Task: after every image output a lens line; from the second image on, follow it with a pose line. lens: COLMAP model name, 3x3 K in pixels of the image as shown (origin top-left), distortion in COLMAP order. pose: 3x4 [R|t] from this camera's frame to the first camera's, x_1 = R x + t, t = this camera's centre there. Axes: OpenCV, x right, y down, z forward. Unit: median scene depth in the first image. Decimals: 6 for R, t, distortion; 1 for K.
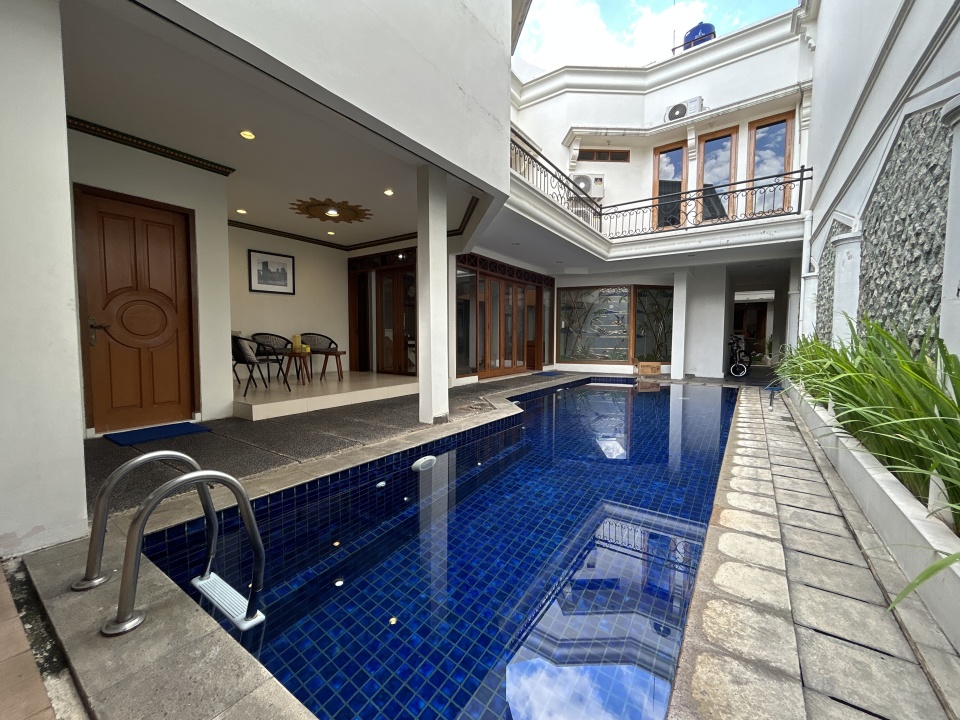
lens RADIAL K [[391.5, 0, 475.7], [0, 391.5, 360.4], [0, 0, 1]] dist [-0.000964, -0.000064]
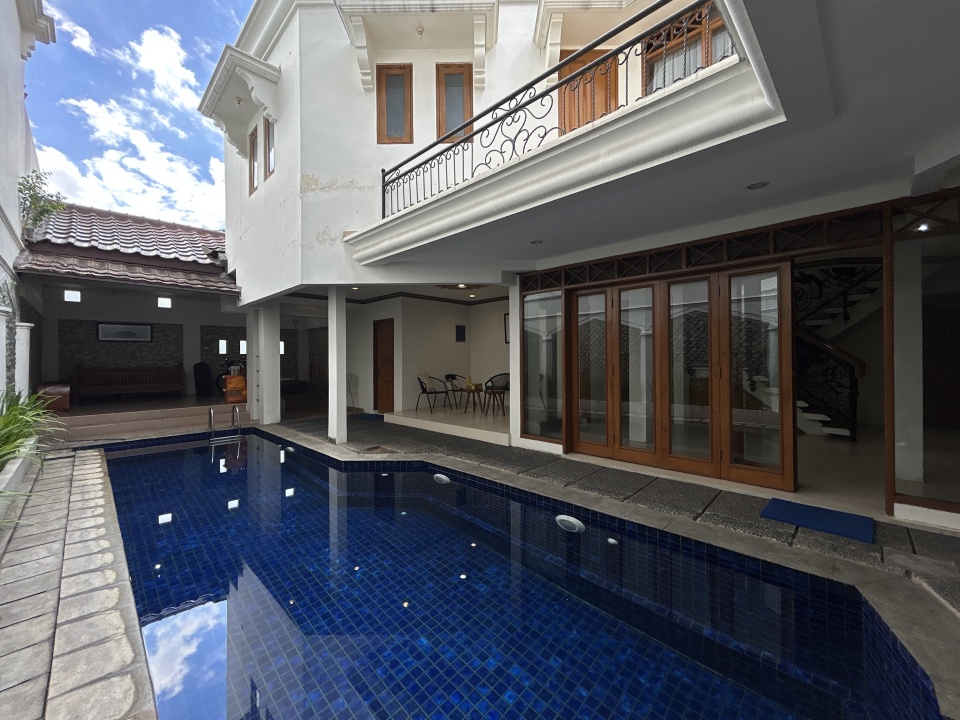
lens RADIAL K [[391.5, 0, 477.0], [0, 391.5, 357.2], [0, 0, 1]] dist [-0.000964, -0.000064]
pose [[-0.172327, -0.007258, -0.985013, 1.330748], [-0.056322, 0.998410, 0.002497, -0.201421], [0.983428, 0.055908, -0.172462, 1.865807]]
